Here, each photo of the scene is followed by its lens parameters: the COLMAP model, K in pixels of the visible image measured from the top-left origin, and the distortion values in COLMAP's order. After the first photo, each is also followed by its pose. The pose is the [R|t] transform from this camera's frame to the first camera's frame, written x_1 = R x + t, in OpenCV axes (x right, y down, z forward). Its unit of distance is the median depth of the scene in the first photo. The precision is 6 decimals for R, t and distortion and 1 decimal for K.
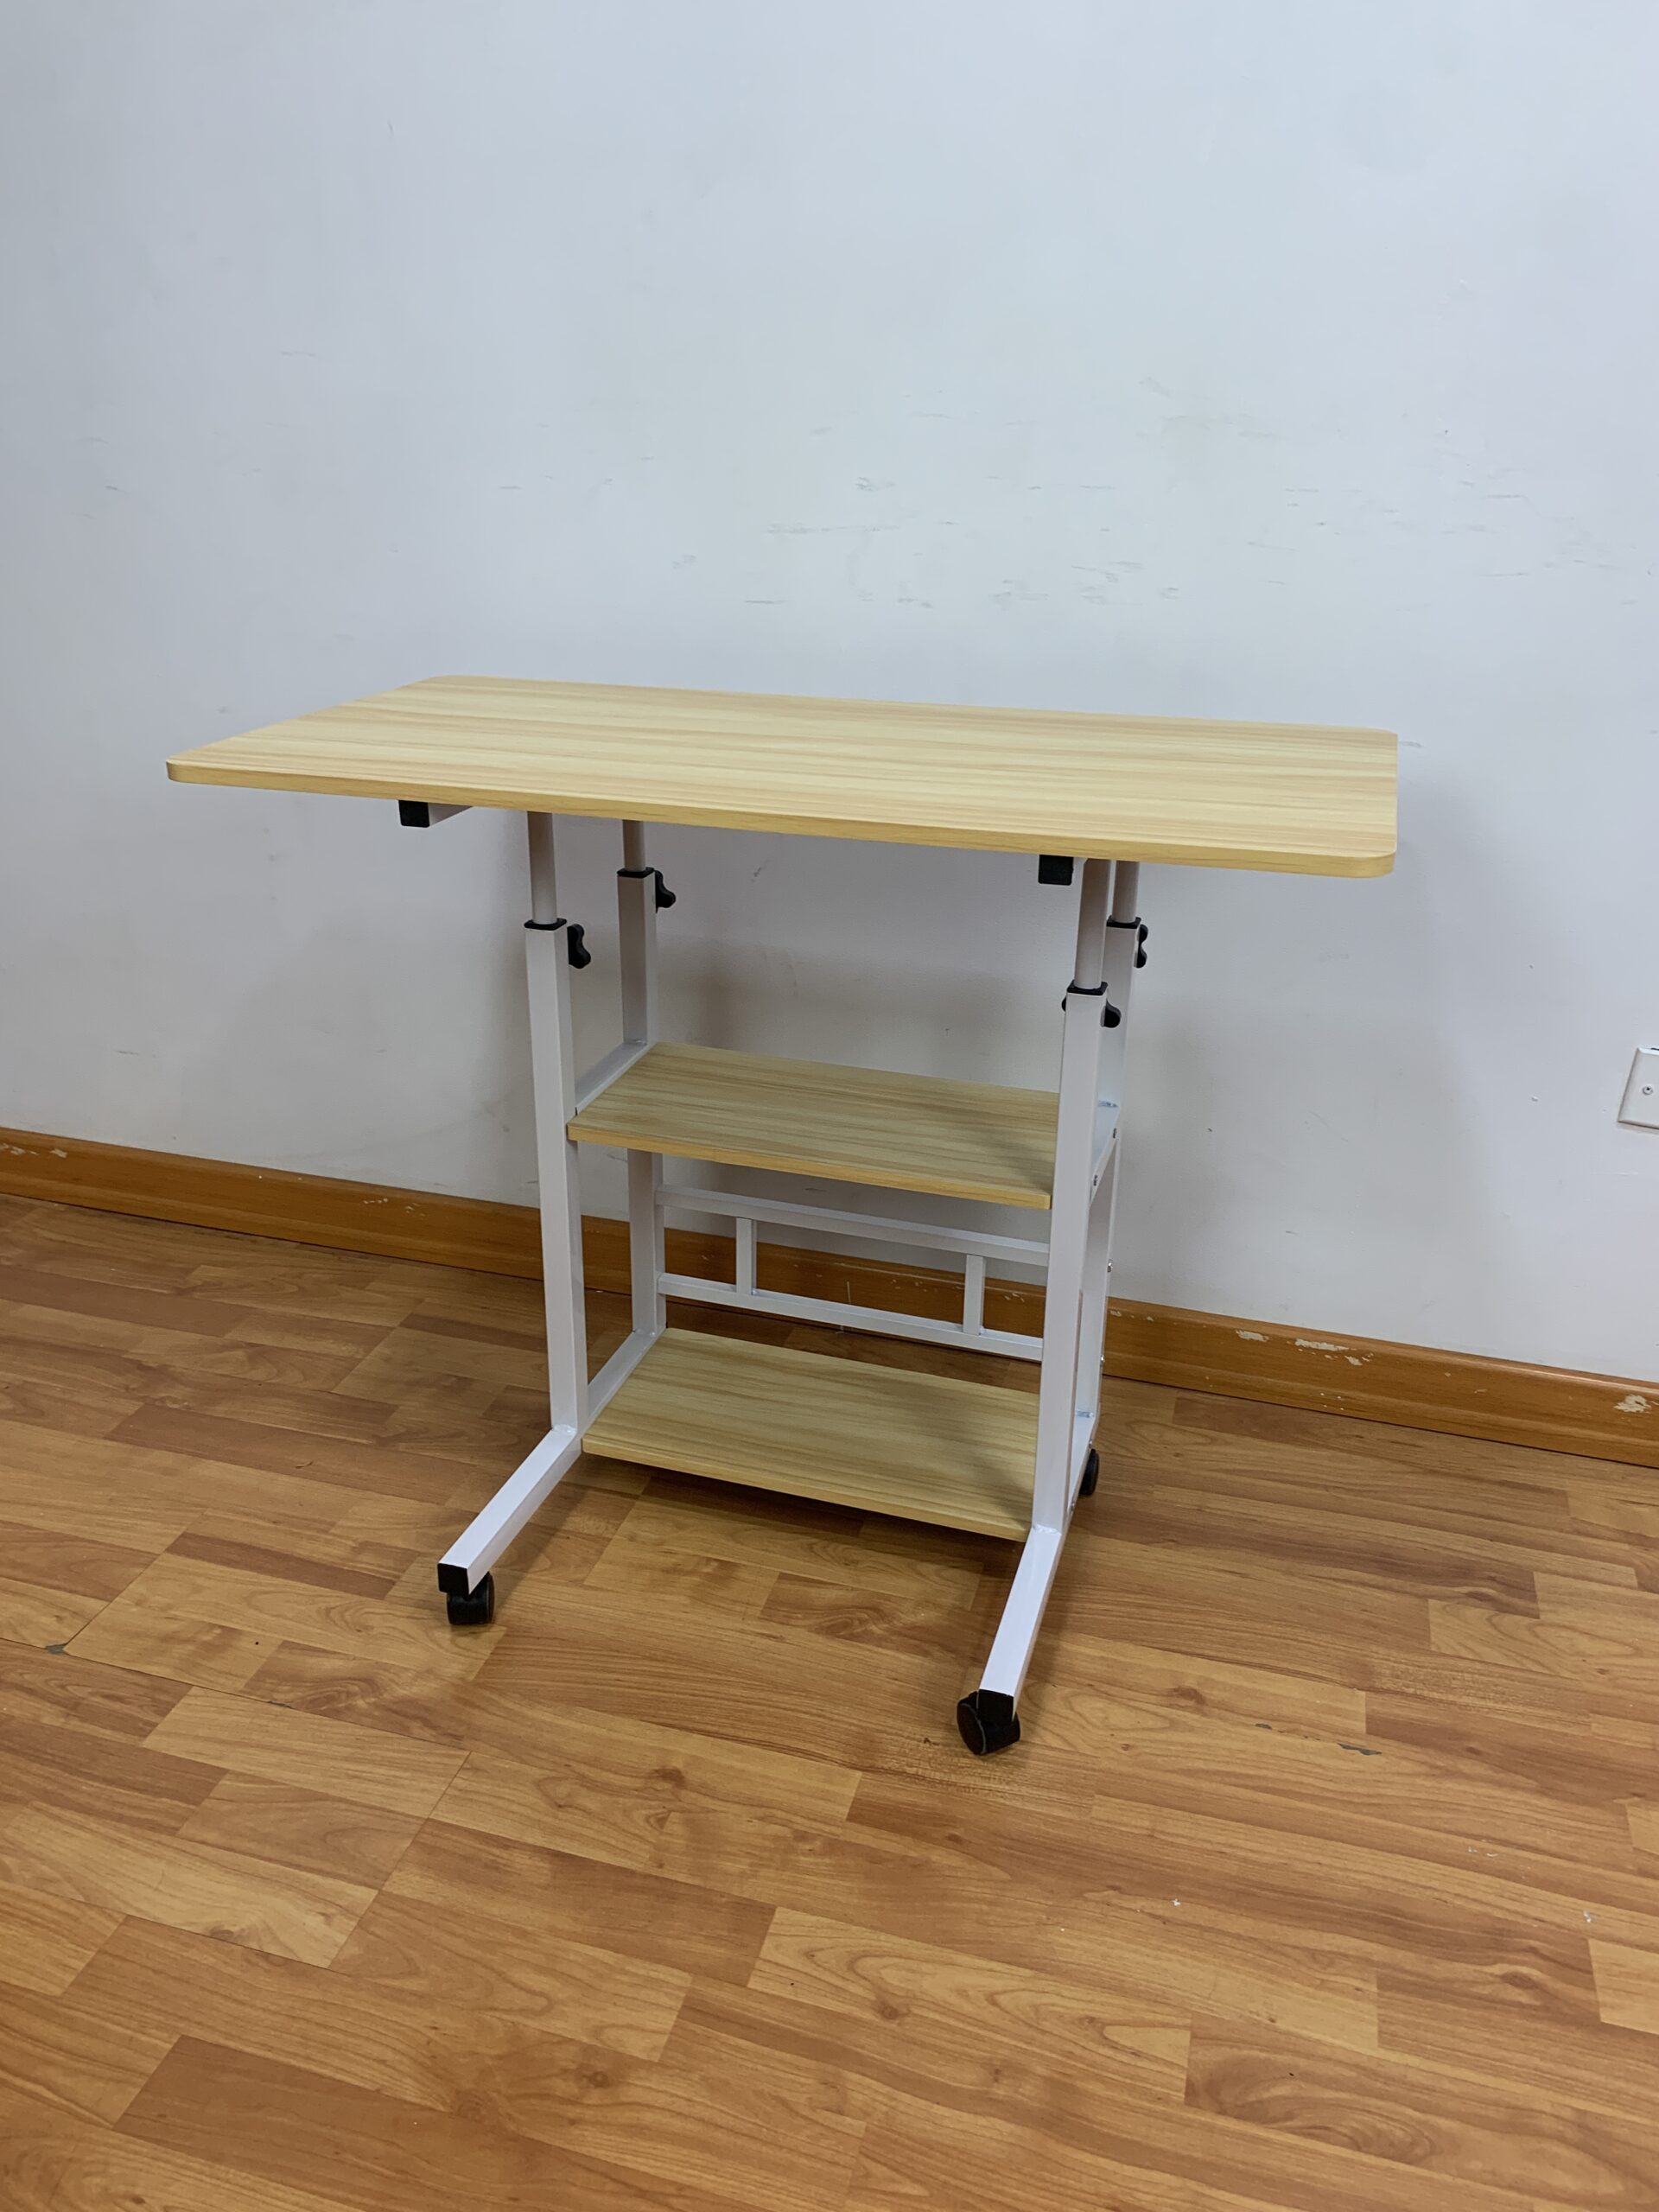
lens RADIAL K [[1735.9, 0, 807.8], [0, 1735.9, 1094.0], [0, 0, 1]] dist [-0.011123, 0.011488]
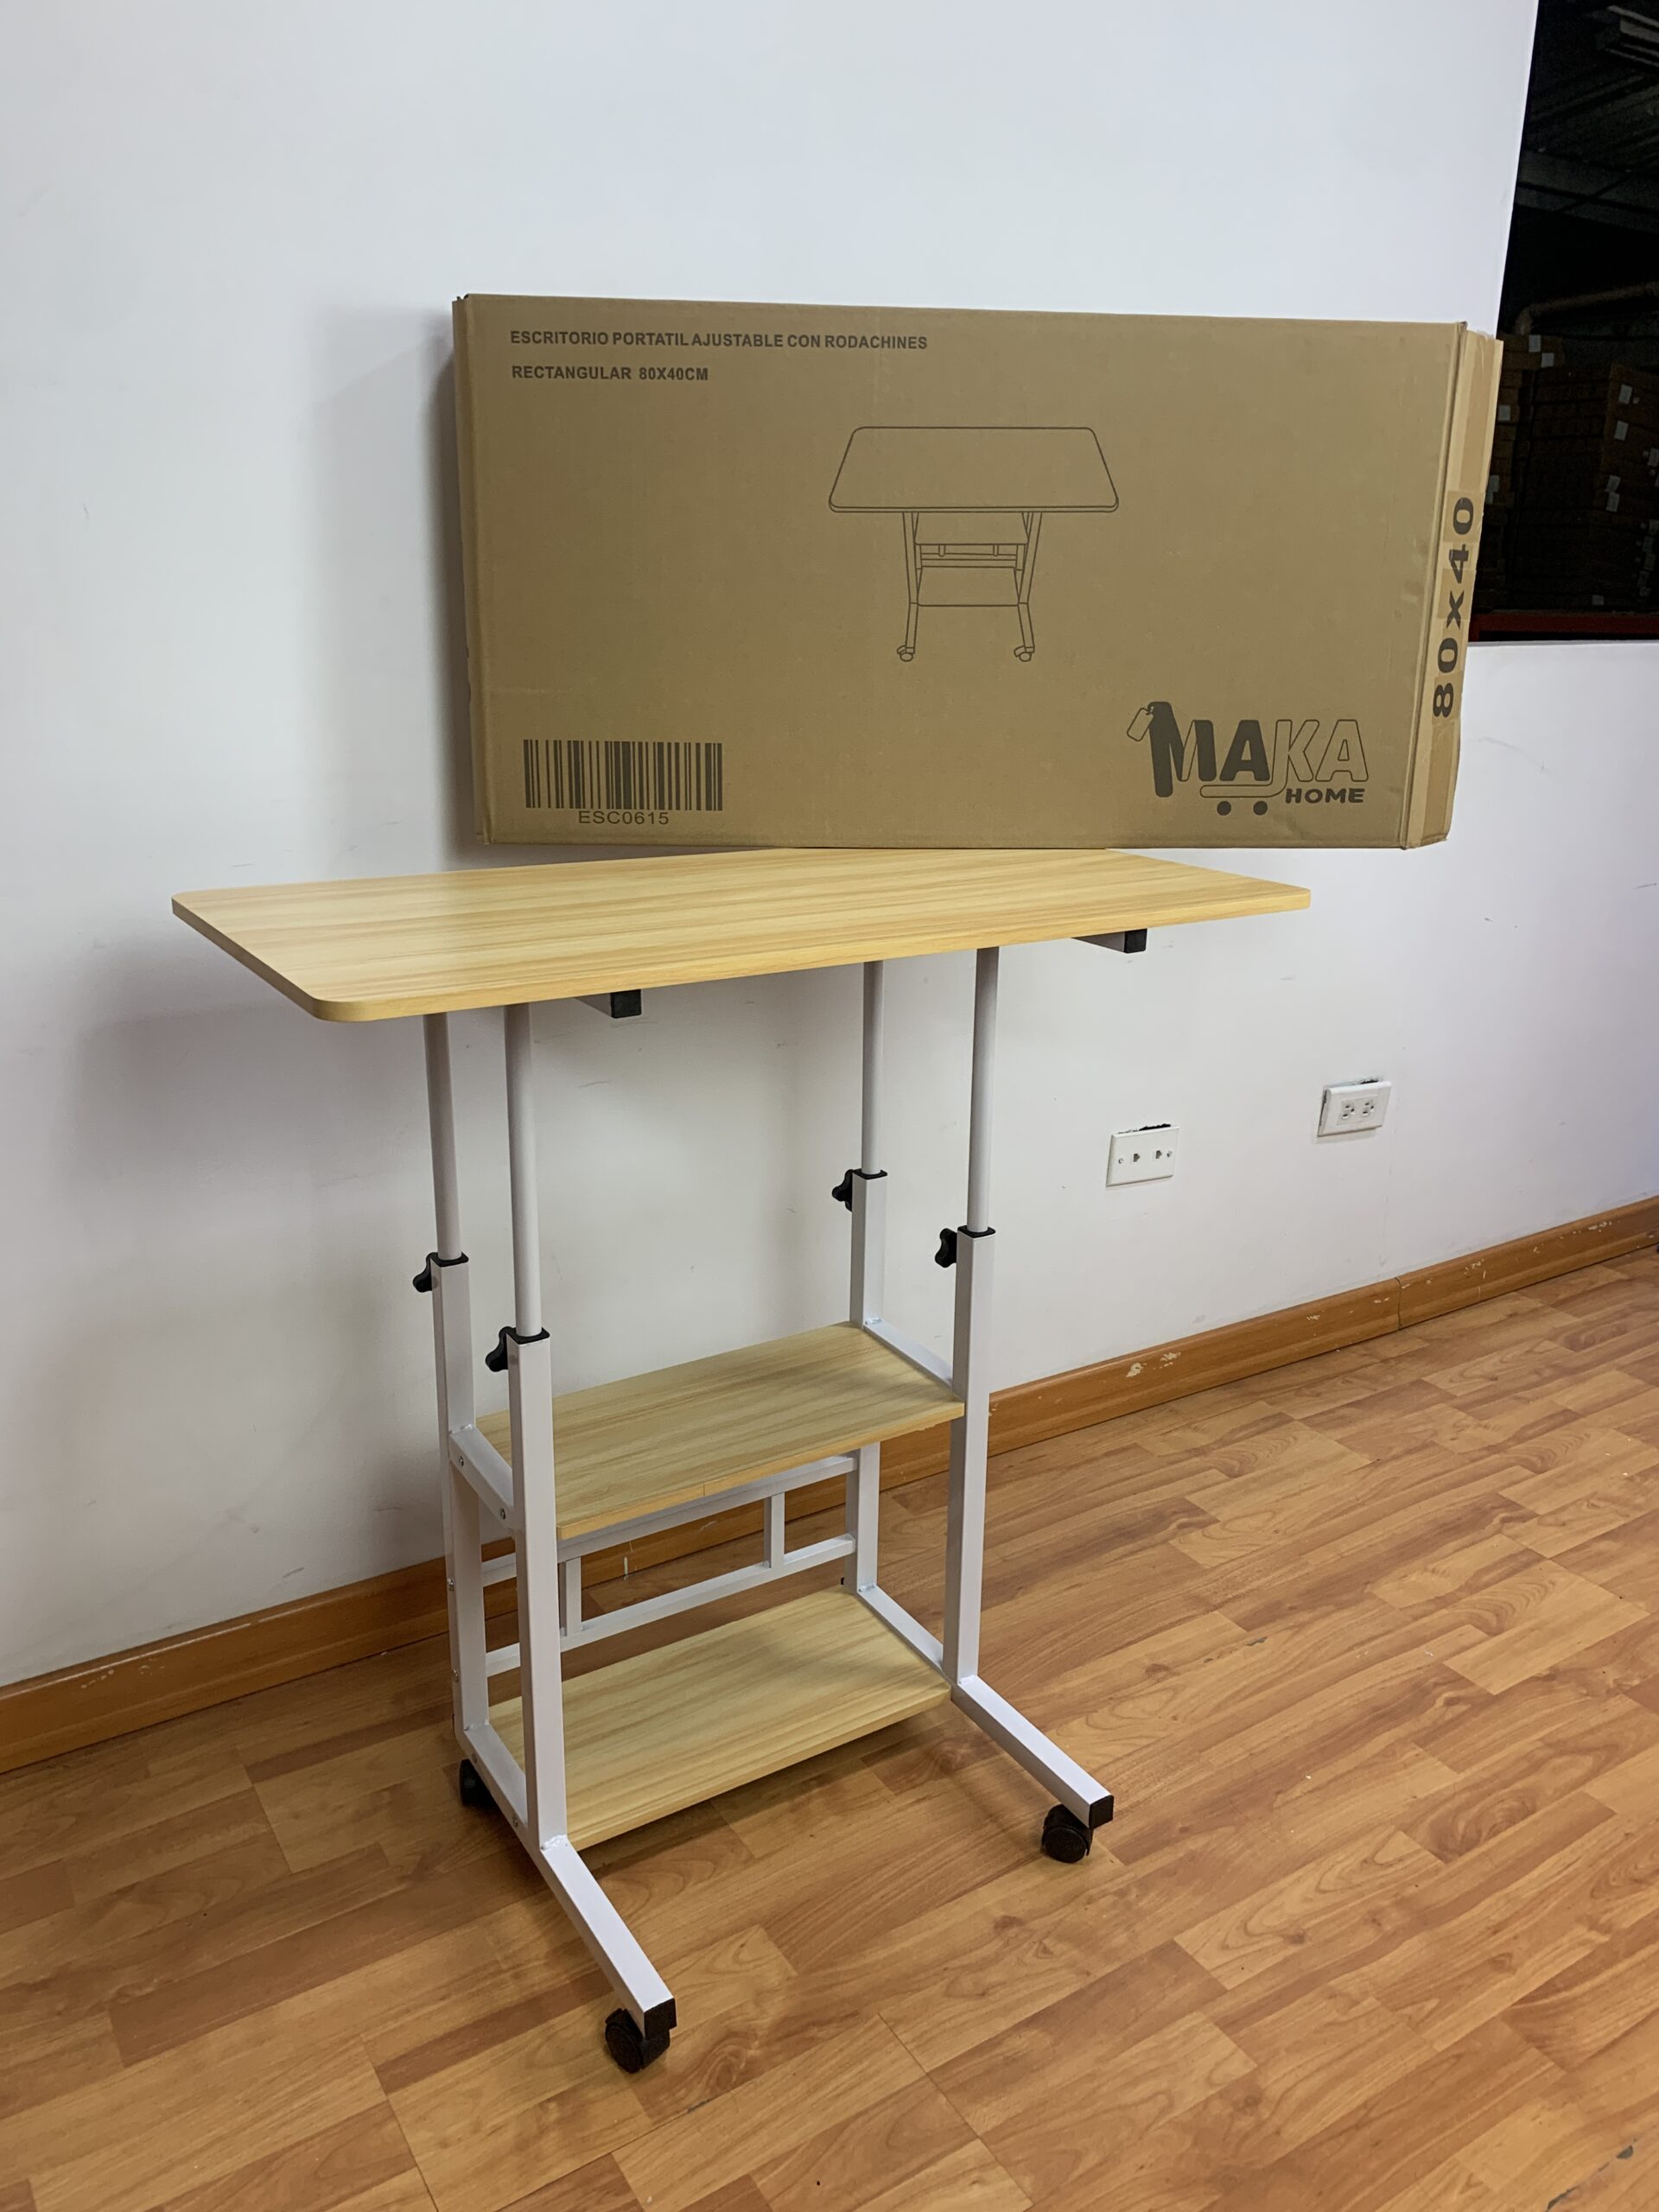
lens RADIAL K [[1735.9, 0, 839.7], [0, 1735.9, 1104.2], [0, 0, 1]] dist [-0.011123, 0.011488]
pose [[0.650042, -0.235956, 0.722337, -0.930904], [0.280748, 0.957889, 0.060252, -0.261730], [-0.706135, 0.163628, 0.688912, 0.184101]]
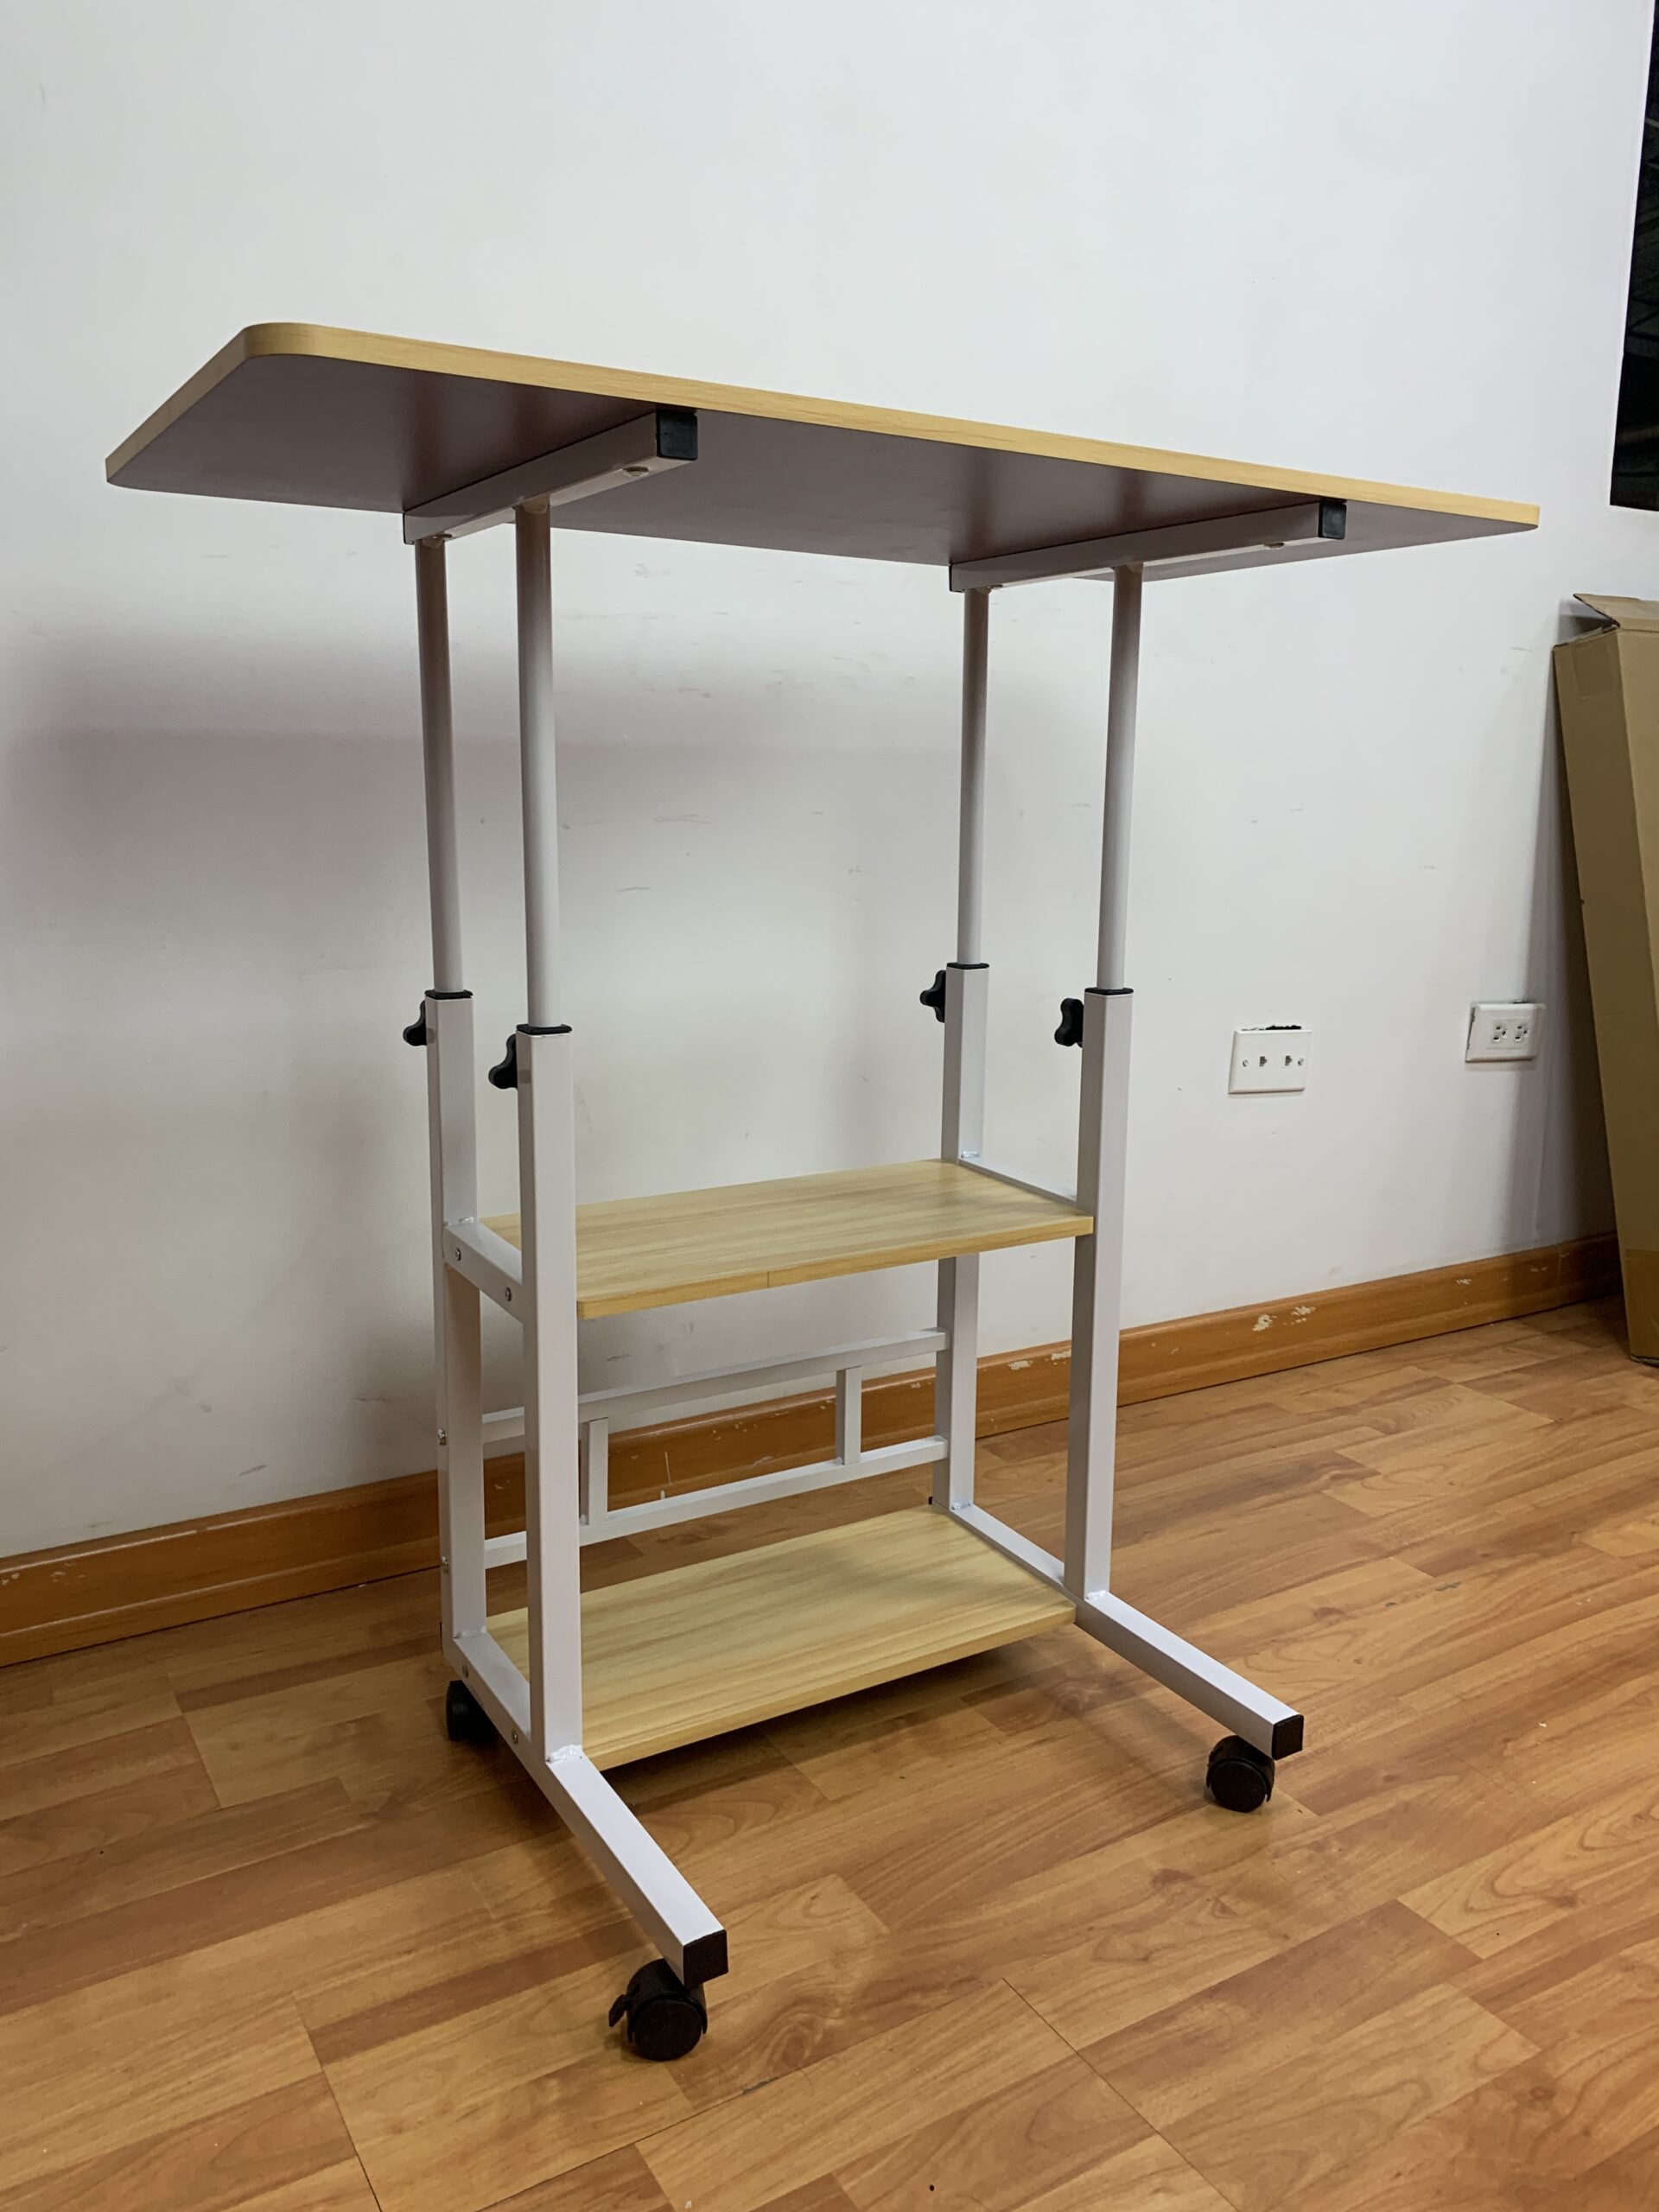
lens RADIAL K [[1735.9, 0, 836.3], [0, 1735.9, 1106.2], [0, 0, 1]] dist [-0.011123, 0.011488]
pose [[0.667446, -0.151882, 0.729005, -0.822603], [0.278525, 0.958839, -0.055240, 0.019773], [-0.690608, 0.239915, 0.682276, 0.447641]]
